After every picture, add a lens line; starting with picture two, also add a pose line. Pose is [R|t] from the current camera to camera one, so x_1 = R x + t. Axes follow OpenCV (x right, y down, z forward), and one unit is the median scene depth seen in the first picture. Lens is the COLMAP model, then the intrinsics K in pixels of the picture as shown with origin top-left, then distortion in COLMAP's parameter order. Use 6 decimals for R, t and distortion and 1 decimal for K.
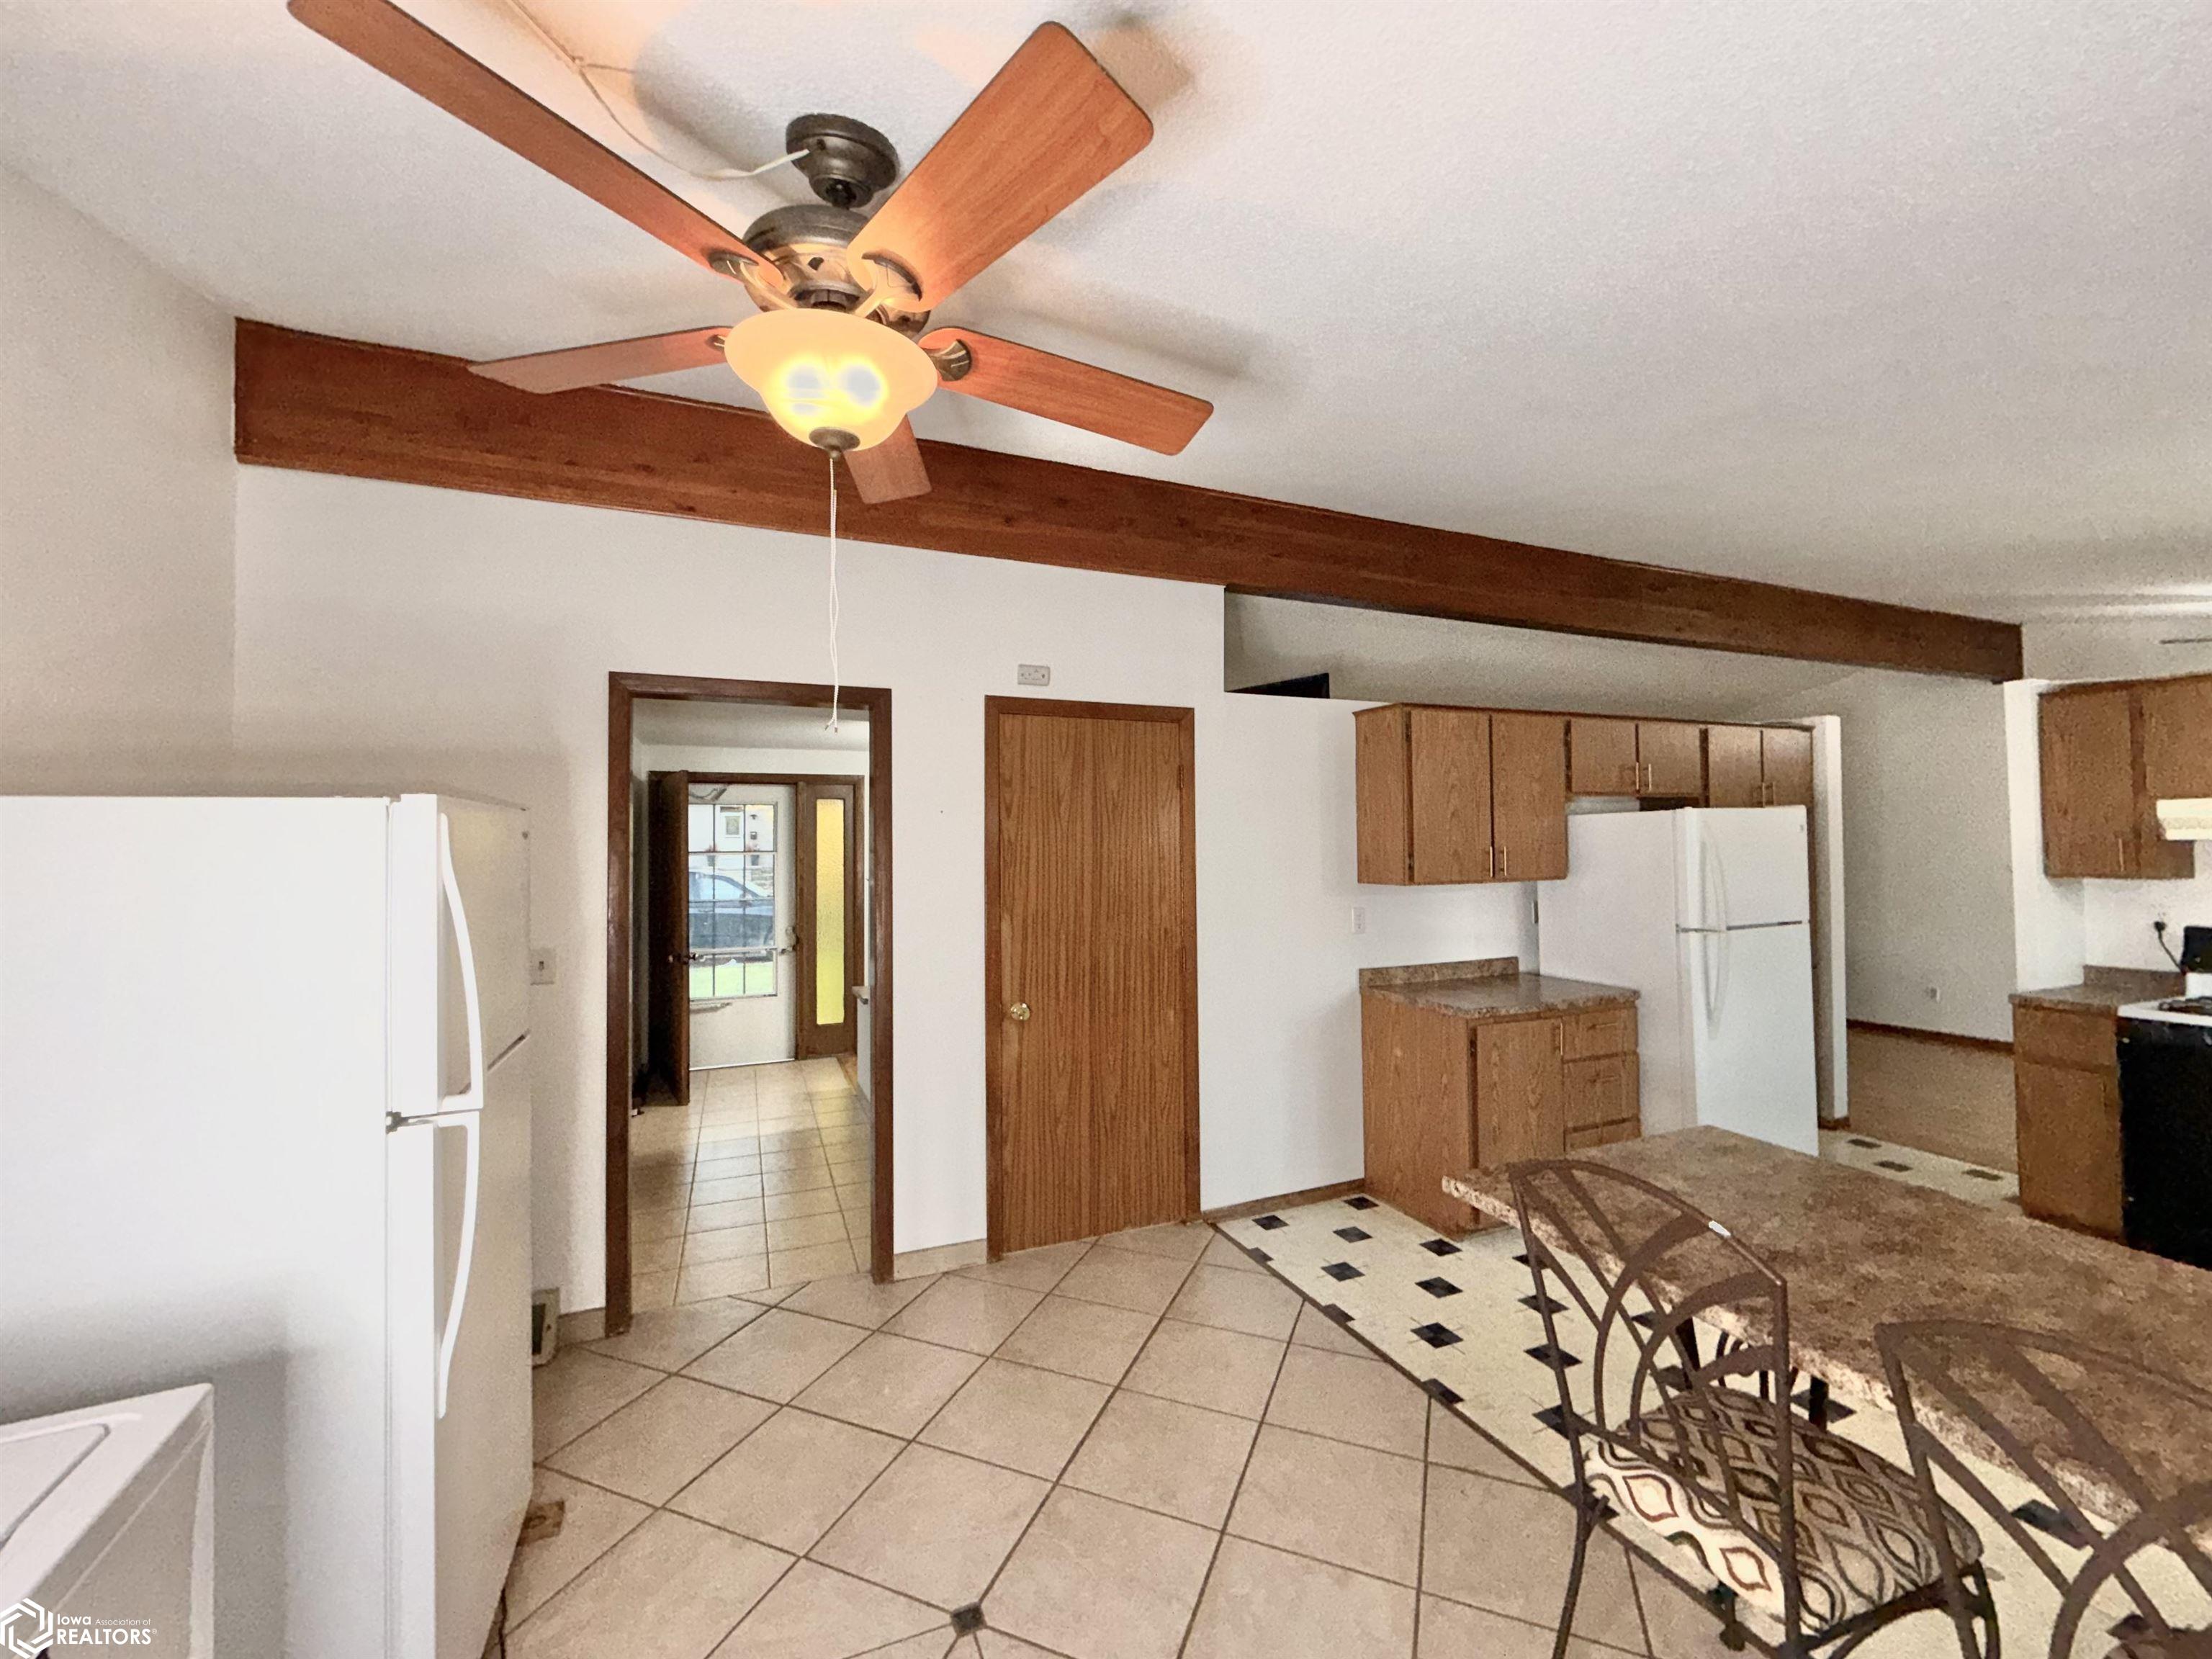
lens RADIAL K [[879.0, 0, 1107.7], [0, 879.0, 830.3], [0, 0, 1]] dist [-0.011497, 0.001141]
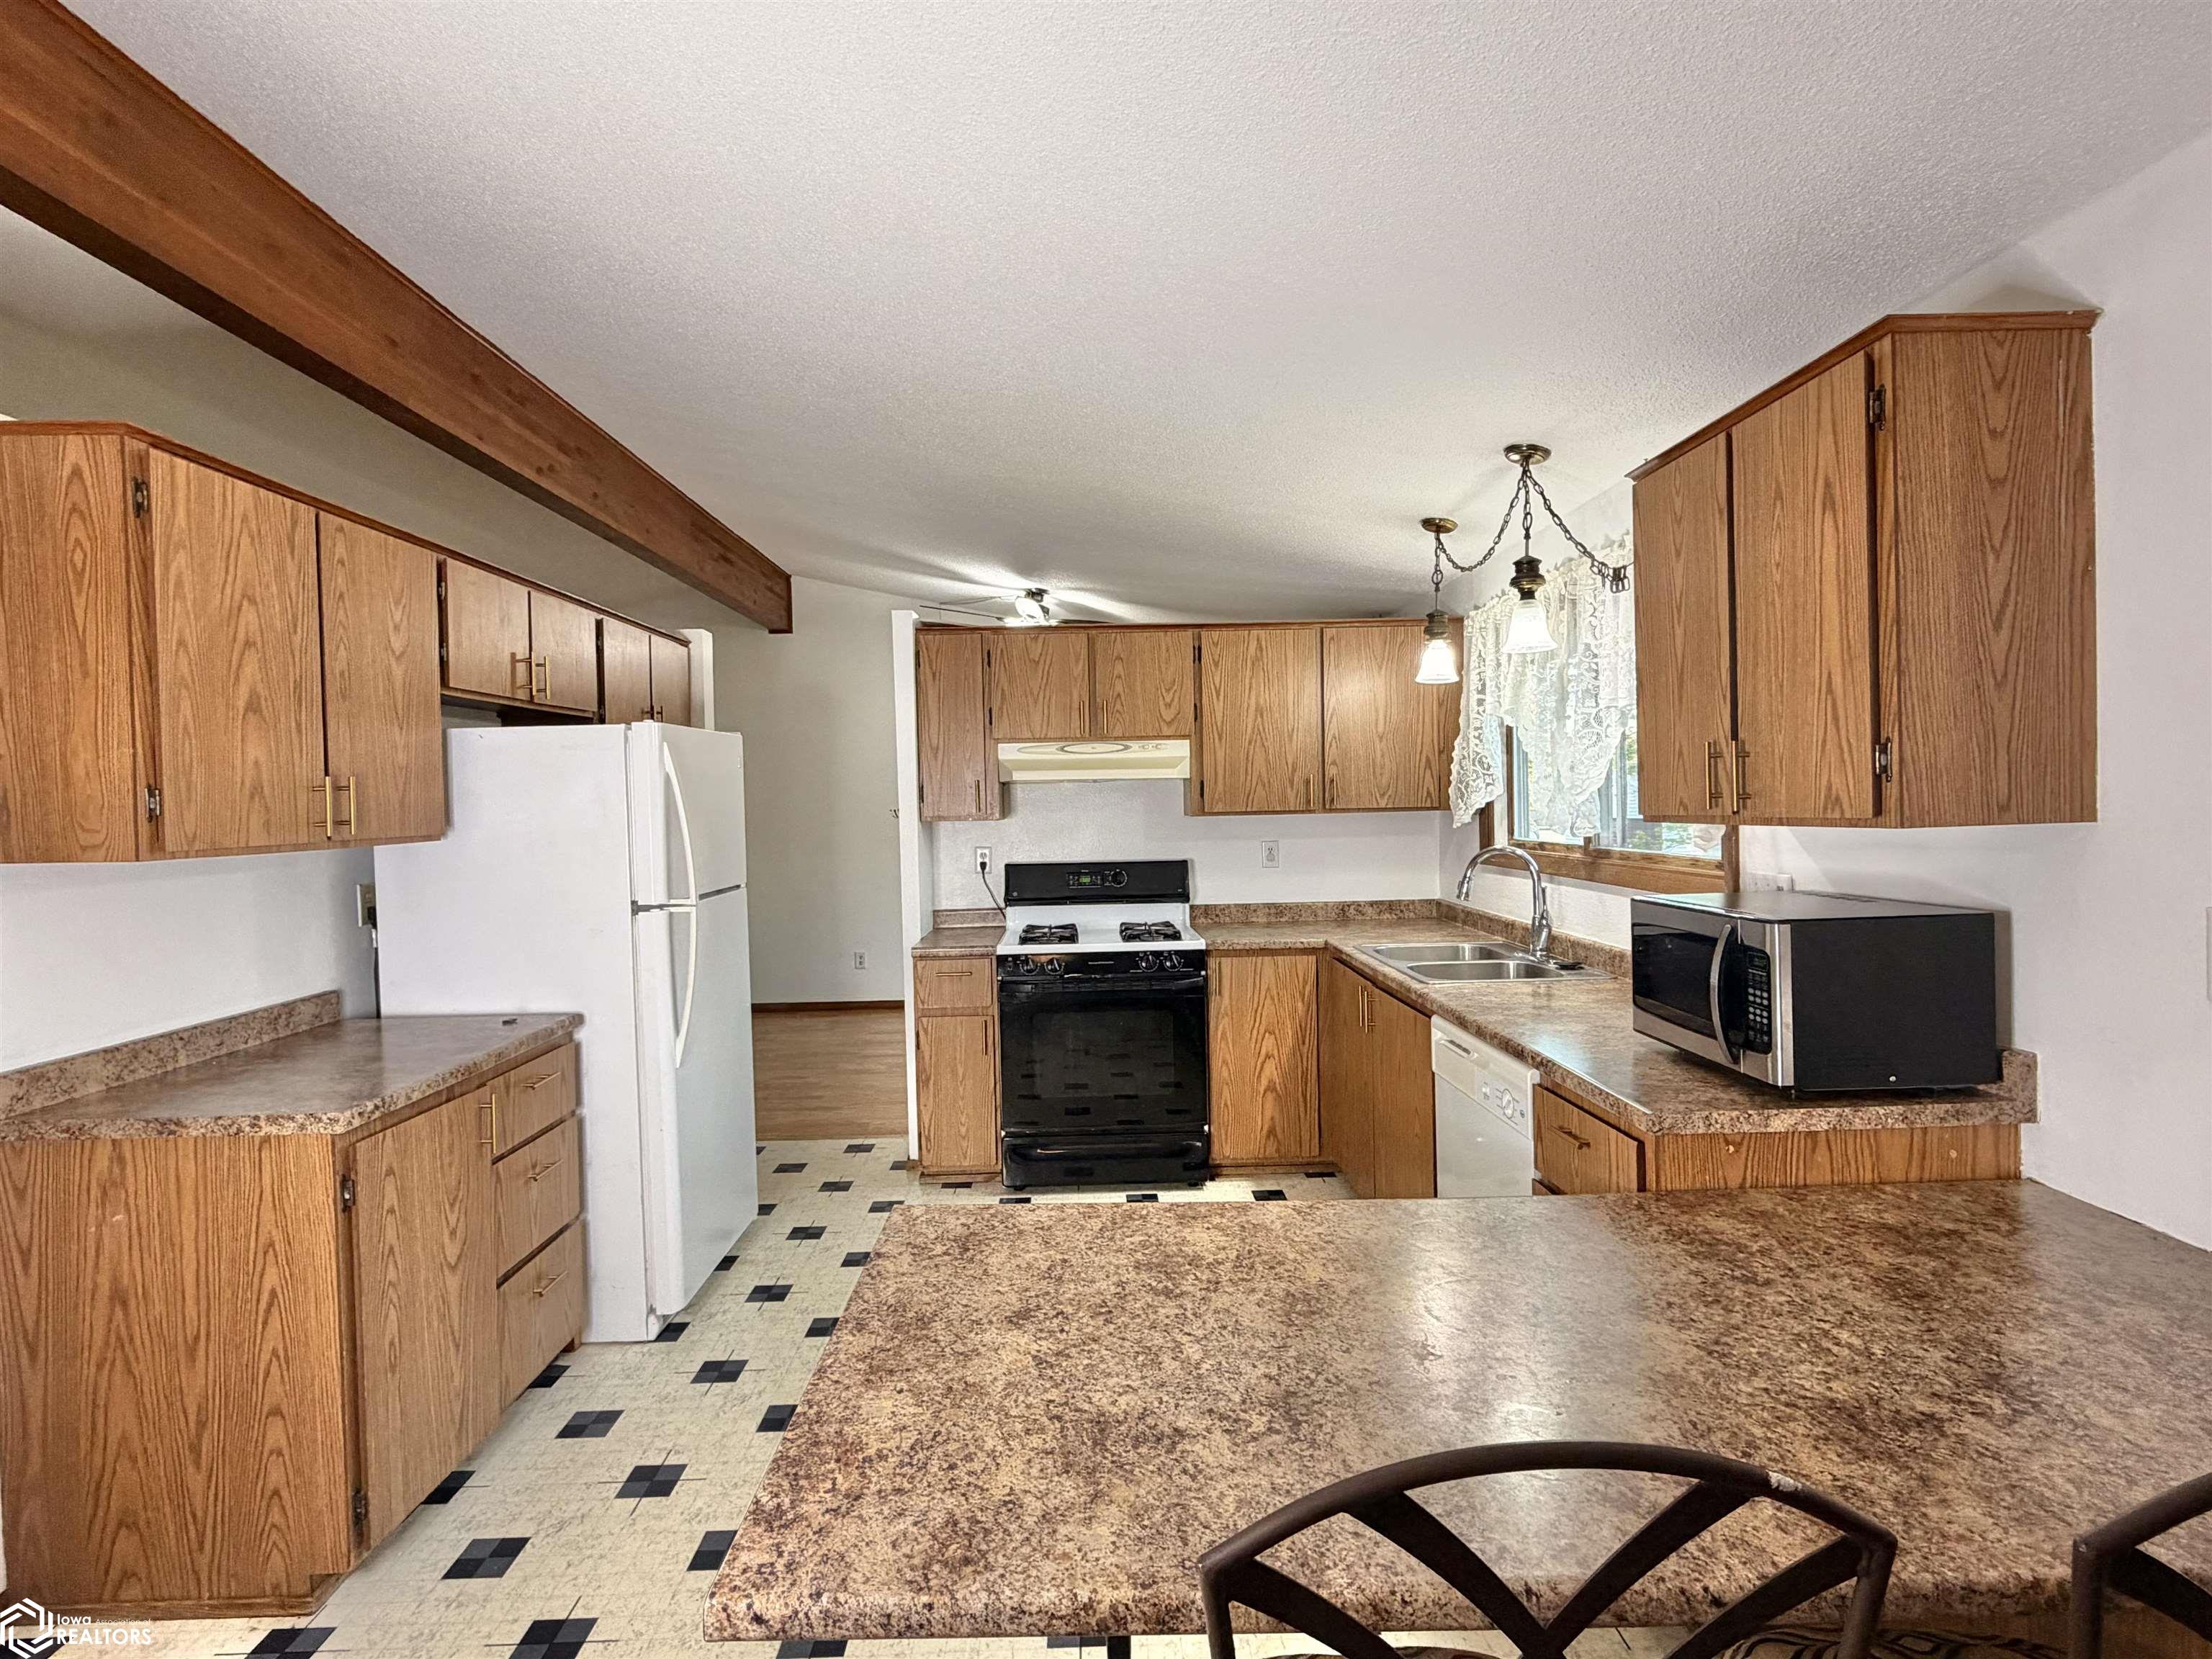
lens RADIAL K [[1110.6, 0, 1108.4], [0, 1110.6, 829.7], [0, 0, 1]] dist [-0.011800, -0.000308]
pose [[0.362226, -0.021646, 0.931839, 0.014745], [-0.002959, 0.999699, 0.024372, 0.033260], [-0.932086, -0.011585, 0.362053, 0.364952]]
